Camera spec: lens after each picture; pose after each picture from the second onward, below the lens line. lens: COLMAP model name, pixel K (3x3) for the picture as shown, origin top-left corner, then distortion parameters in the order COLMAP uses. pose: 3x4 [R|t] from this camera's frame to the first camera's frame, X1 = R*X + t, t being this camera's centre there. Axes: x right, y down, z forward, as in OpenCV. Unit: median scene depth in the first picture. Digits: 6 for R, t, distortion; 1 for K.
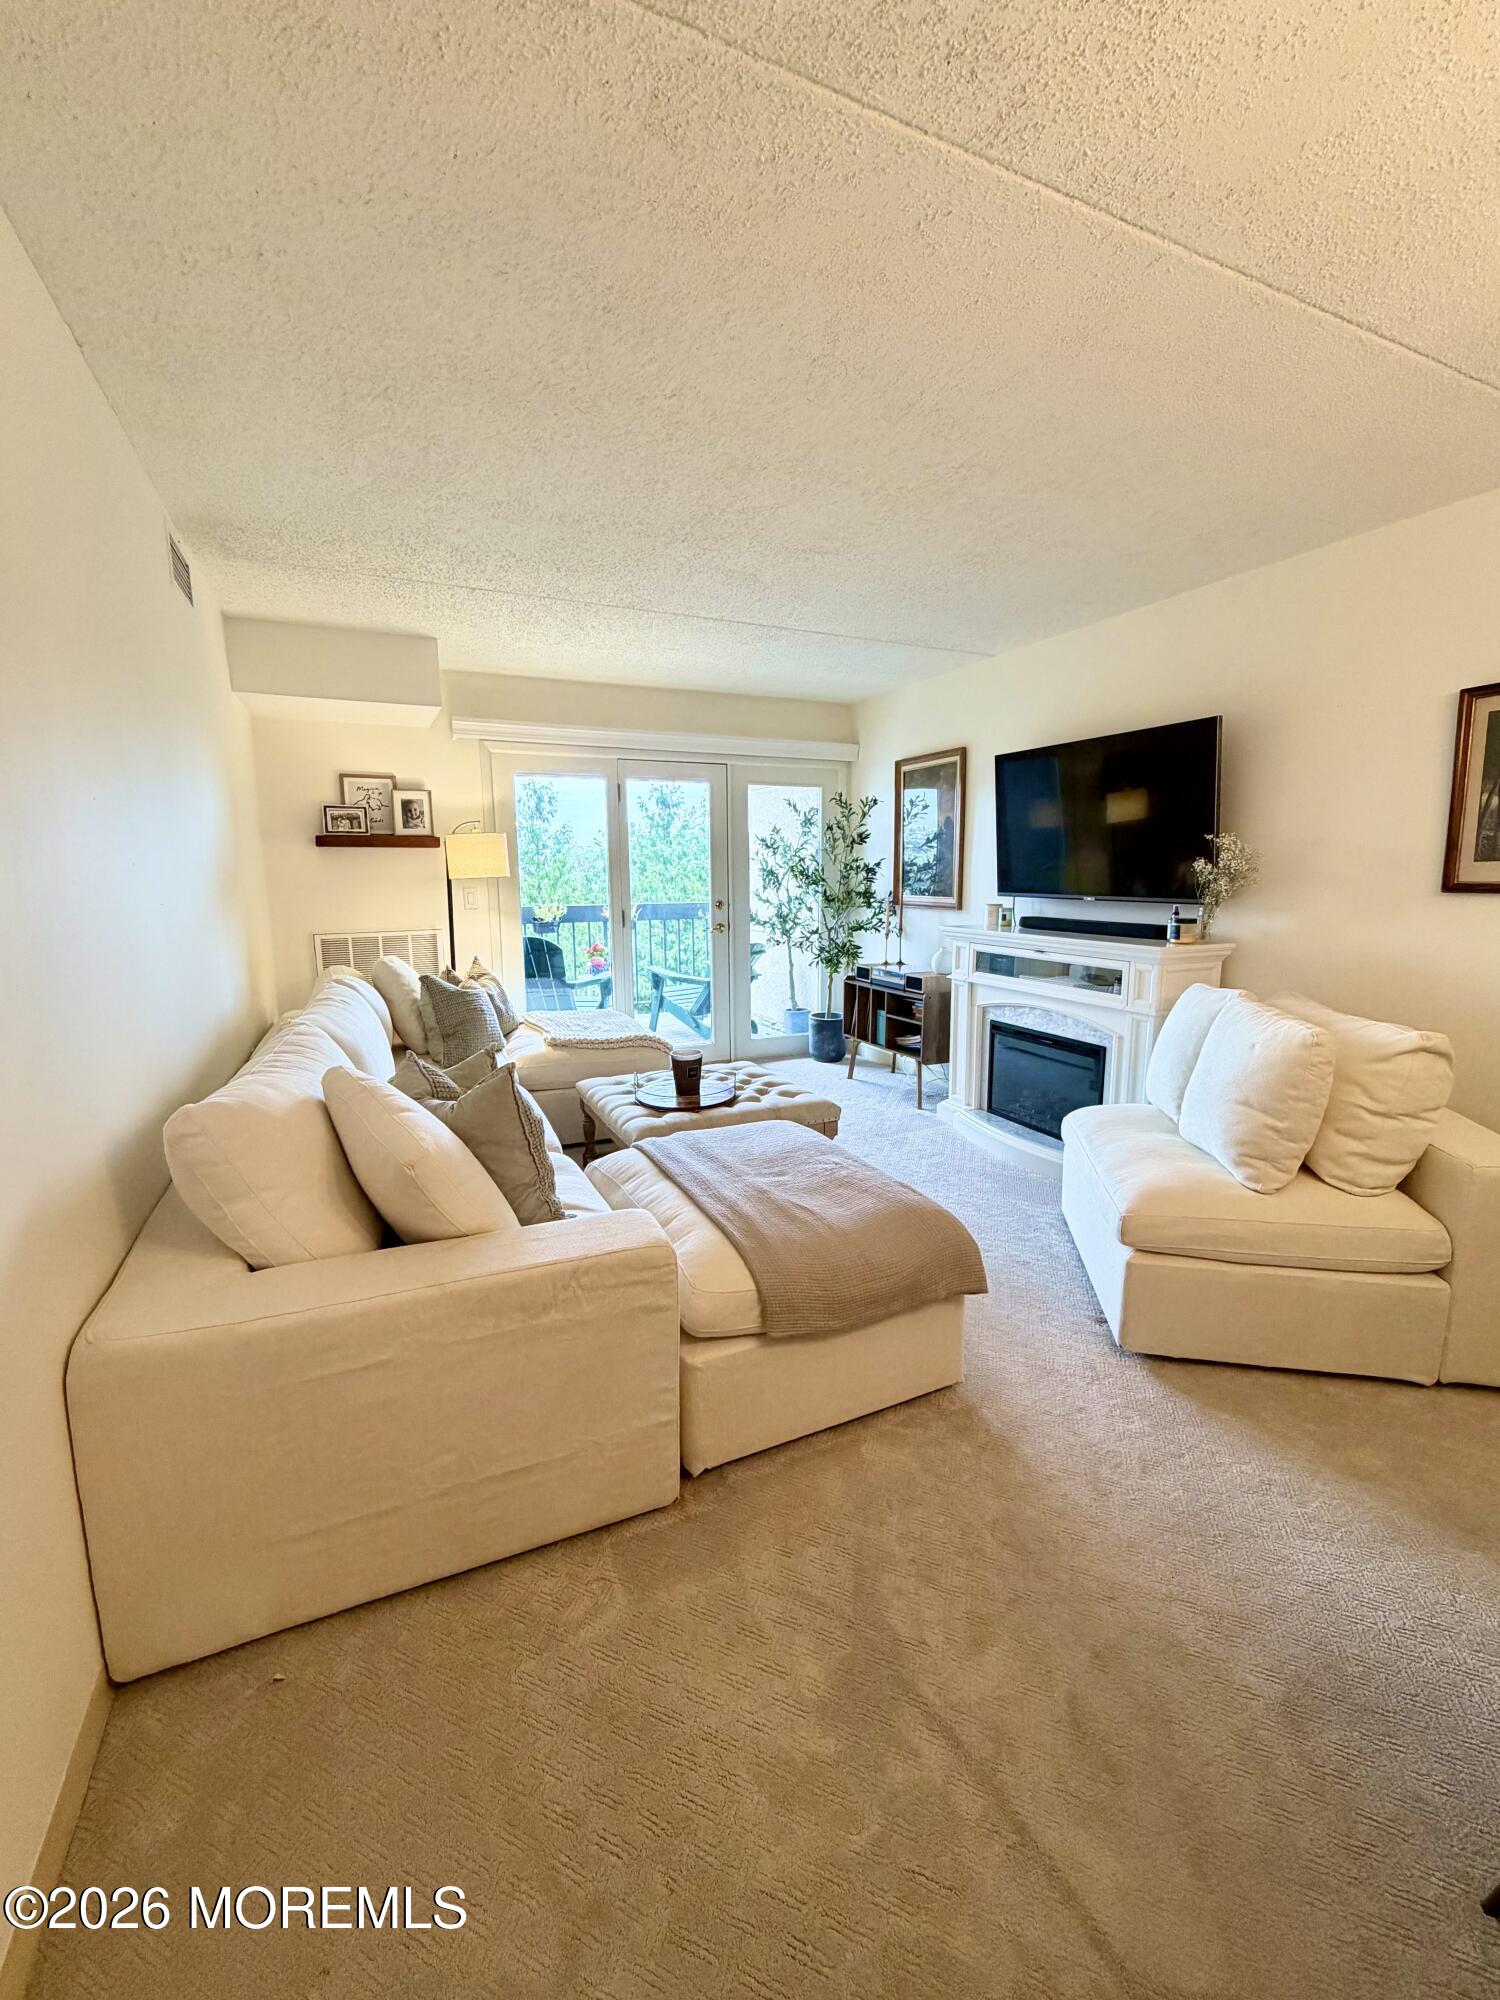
lens RADIAL K [[817.8, 0, 750.5], [0, 817.8, 1003.4], [0, 0, 1]] dist [-0.000475, -0.000053]
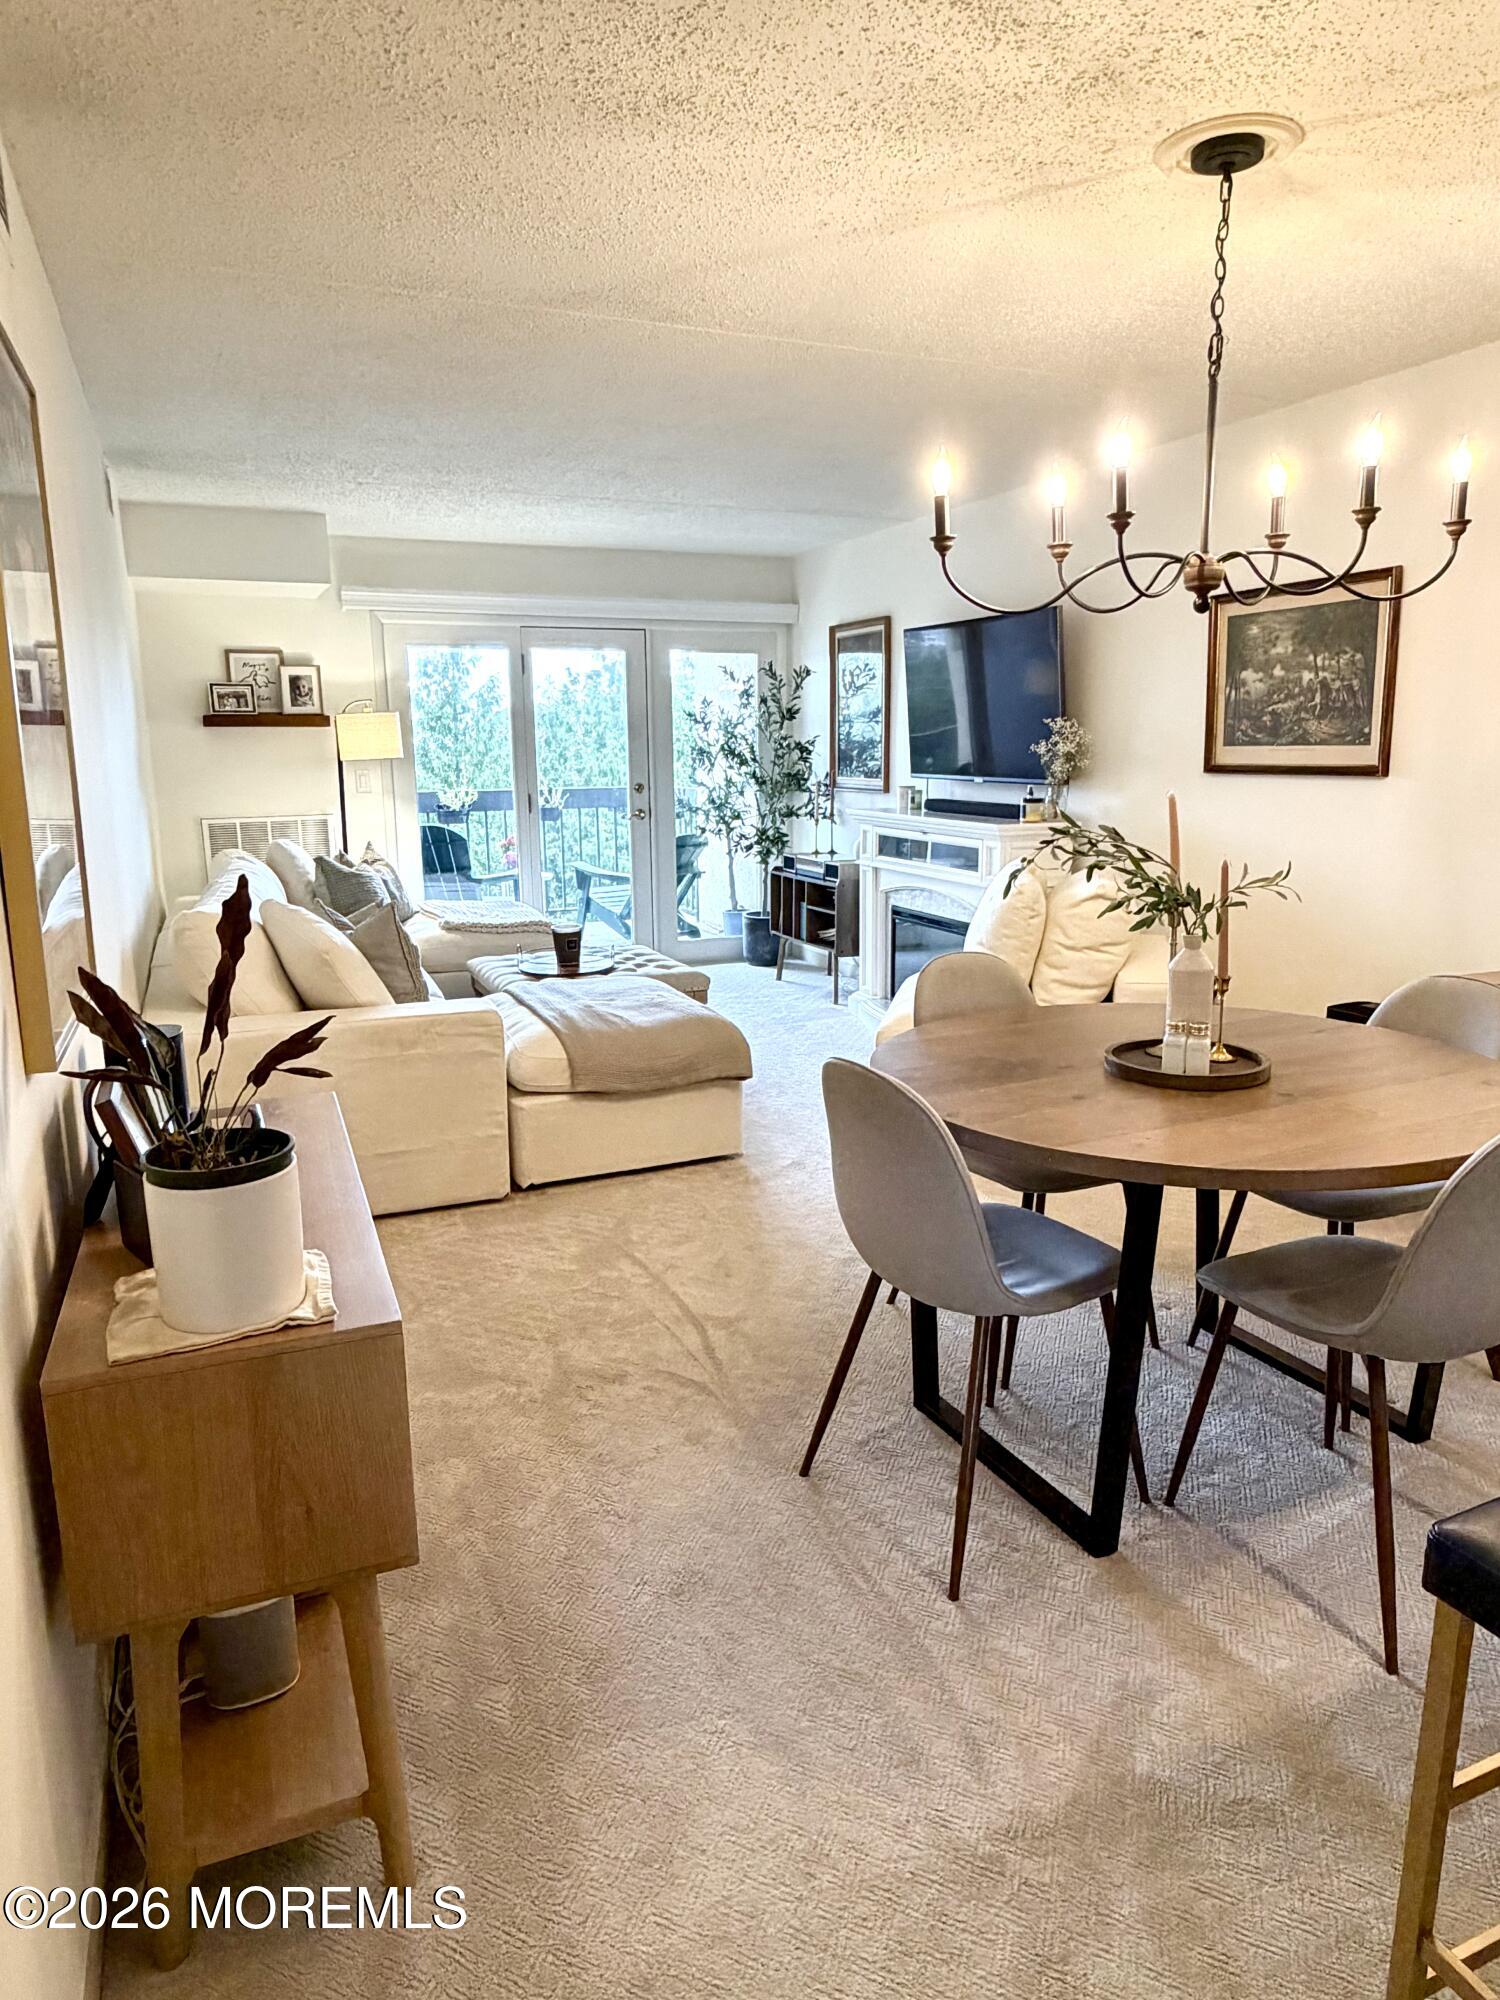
lens RADIAL K [[1243.4, 0, 754.8], [0, 1243.4, 1009.7], [0, 0, 1]] dist [0.003596, 0.000535]
pose [[0.999616, 0.004040, -0.027404, 0.154426], [-0.002622, 0.998665, 0.051597, 0.061937], [0.027576, -0.051506, 0.998292, -0.446368]]
